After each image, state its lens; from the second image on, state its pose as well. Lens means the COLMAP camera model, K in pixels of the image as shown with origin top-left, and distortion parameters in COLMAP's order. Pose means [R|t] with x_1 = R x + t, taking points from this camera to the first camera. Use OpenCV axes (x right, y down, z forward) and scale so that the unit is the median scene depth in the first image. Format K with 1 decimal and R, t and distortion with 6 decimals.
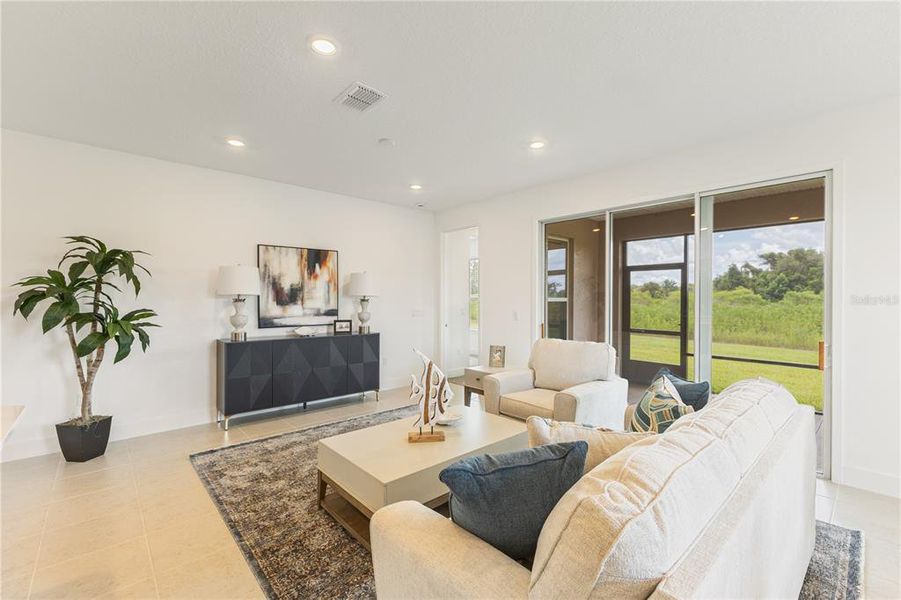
lens RADIAL K [[386.8, 0, 451.8], [0, 386.8, 300.6], [0, 0, 1]] dist [0.006547, 0.000184]
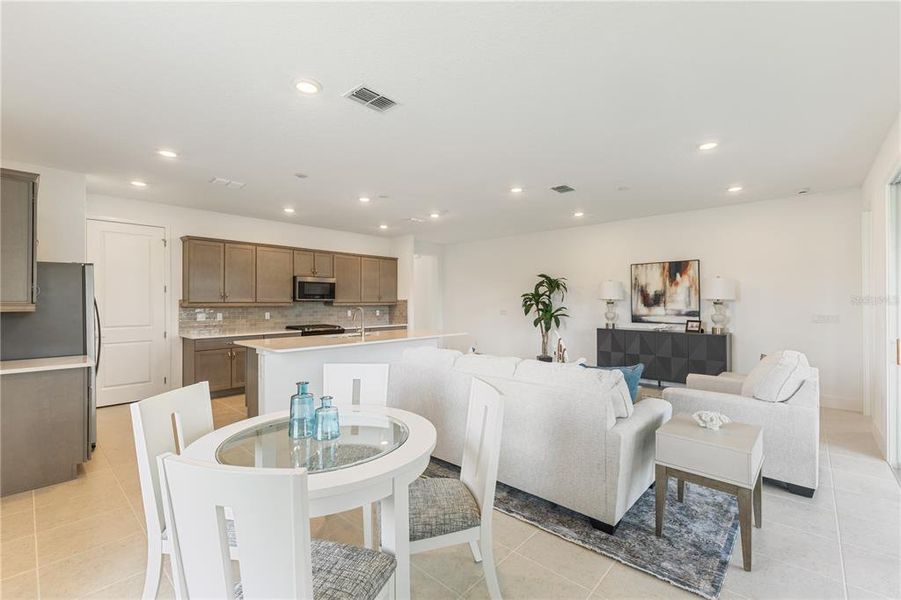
lens RADIAL K [[386.8, 0, 451.8], [0, 386.8, 300.6], [0, 0, 1]] dist [0.006547, 0.000184]
pose [[0.090362, -0.004250, -0.995900, 0.820084], [-0.004399, 0.999979, -0.004666, 0.000133], [0.995899, 0.004803, 0.090341, 0.186120]]
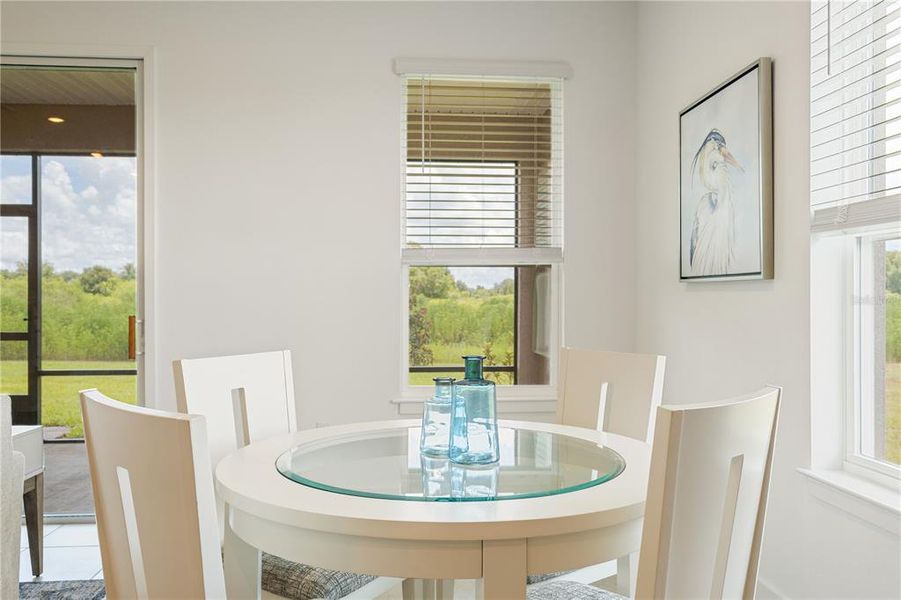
lens RADIAL K [[733.7, 0, 452.0], [0, 733.7, 300.7], [0, 0, 1]] dist [0.011906, -0.004280]
pose [[0.608751, -0.005242, 0.793344, 0.172724], [0.006946, 0.999975, 0.001278, 0.049812], [-0.793331, 0.004732, 0.608772, -0.120146]]
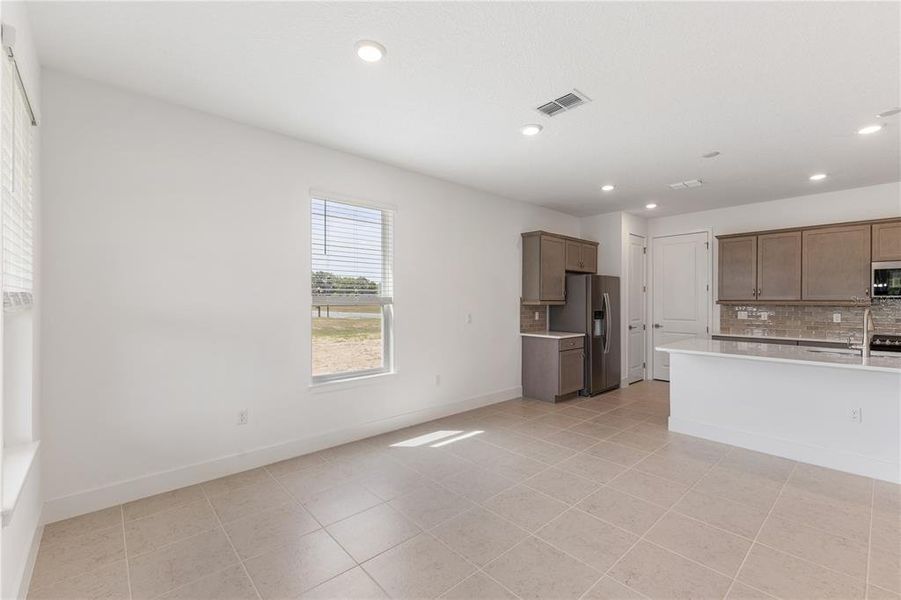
lens RADIAL K [[386.8, 0, 451.8], [0, 386.8, 300.6], [0, 0, 1]] dist [0.006547, 0.000184]
pose [[-0.999978, -0.001904, 0.006414, 0.421270], [-0.001846, 0.999958, 0.008953, -0.003773], [-0.006431, 0.008941, -0.999939, 0.695407]]
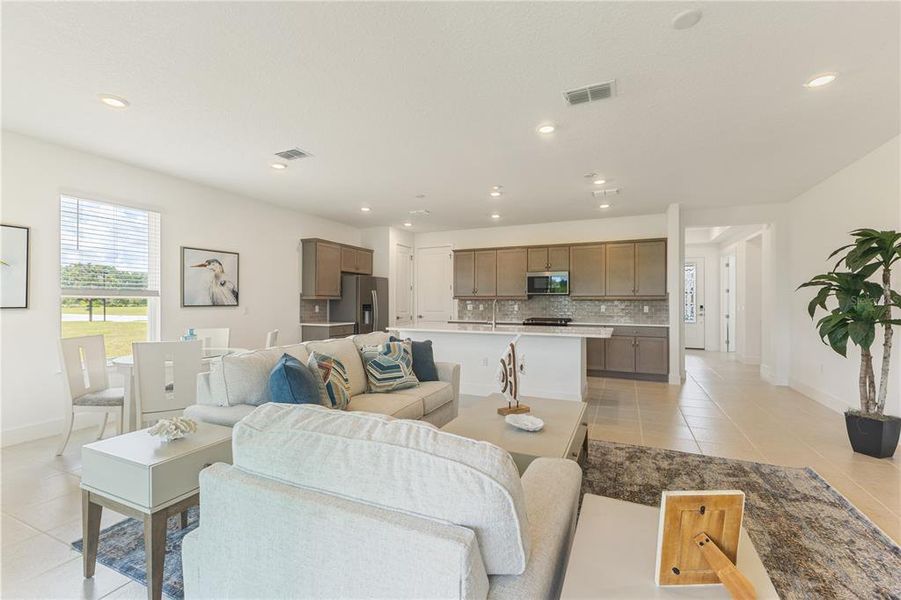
lens RADIAL K [[385.8, 0, 450.5], [0, 385.8, 300.0], [0, 0, 1]] dist [0.007044, -0.000165]
pose [[-0.917696, -0.002687, -0.397274, 0.282527], [-0.004617, 0.999982, 0.003902, 0.012814], [0.397257, 0.005415, -0.917692, 0.997762]]
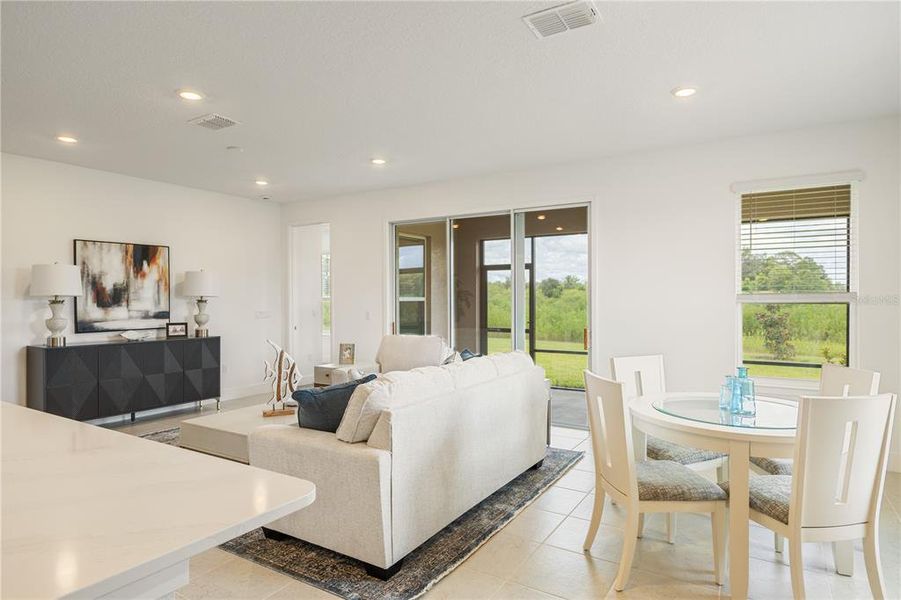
lens RADIAL K [[516.1, 0, 452.7], [0, 516.1, 300.0], [0, 0, 1]] dist [-0.001189, 0.000146]
pose [[0.960454, -0.006718, 0.278357, 0.004820], [0.007693, 0.999968, -0.002410, 0.004398], [-0.278332, 0.004456, 0.960475, -0.357787]]
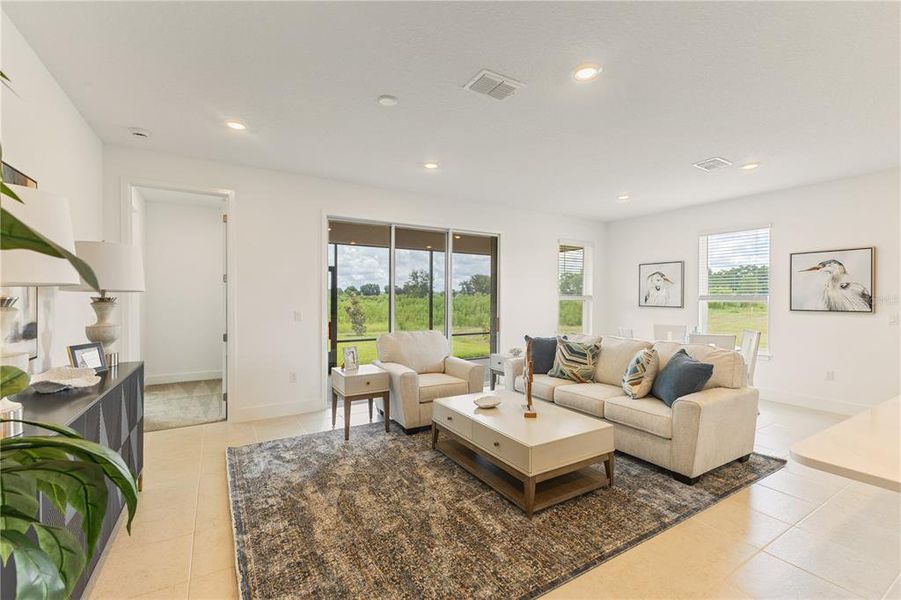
lens RADIAL K [[386.8, 0, 451.8], [0, 386.8, 300.6], [0, 0, 1]] dist [0.006547, 0.000184]
pose [[0.192002, -0.011277, 0.981330, -0.659801], [0.002928, 0.999936, 0.010918, -0.004105], [-0.981390, 0.000777, 0.192022, 0.511486]]
